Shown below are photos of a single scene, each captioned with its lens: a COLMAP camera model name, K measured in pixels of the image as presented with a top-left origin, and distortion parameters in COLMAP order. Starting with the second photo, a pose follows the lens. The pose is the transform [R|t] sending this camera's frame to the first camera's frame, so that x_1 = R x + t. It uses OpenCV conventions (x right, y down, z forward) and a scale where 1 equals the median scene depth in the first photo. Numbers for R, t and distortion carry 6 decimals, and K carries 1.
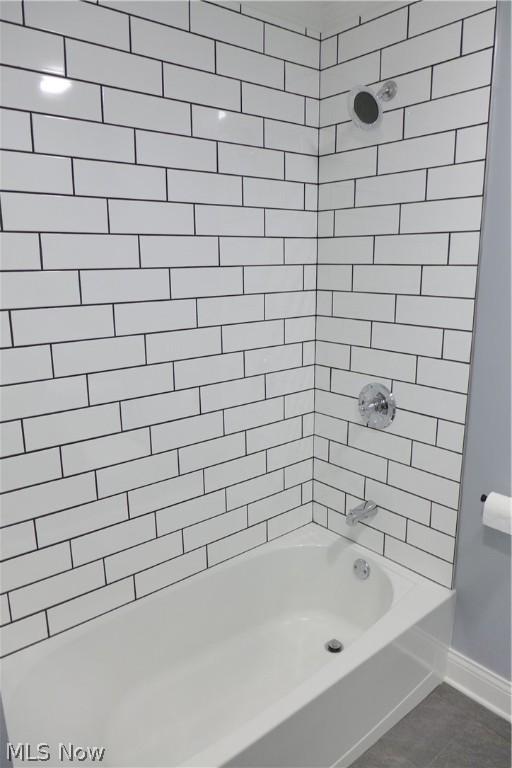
lens RADIAL K [[533.8, 0, 256.2], [0, 533.8, 383.2], [0, 0, 1]] dist [-0.048870, 0.016103]
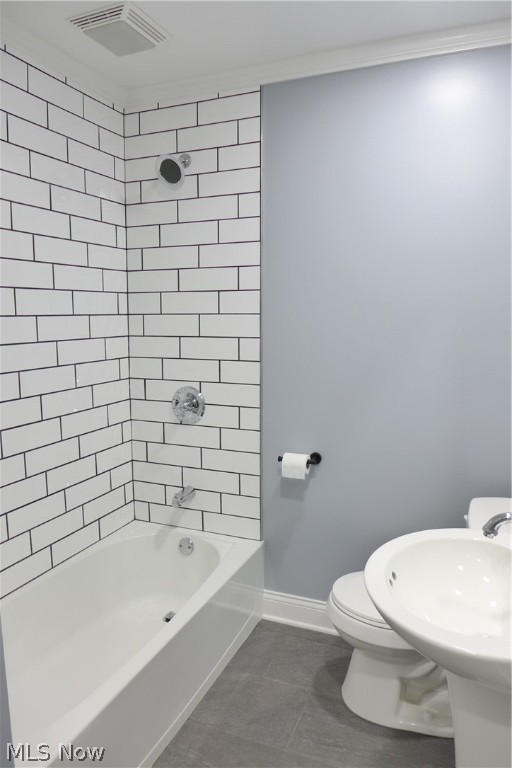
lens RADIAL K [[533.8, 0, 252.2], [0, 533.8, 382.6], [0, 0, 1]] dist [-0.048870, 0.016103]
pose [[0.884107, -0.053598, 0.464200, -0.220238], [0.100032, 0.992080, -0.075970, 0.102834], [-0.456451, 0.113600, 0.882466, -0.169151]]
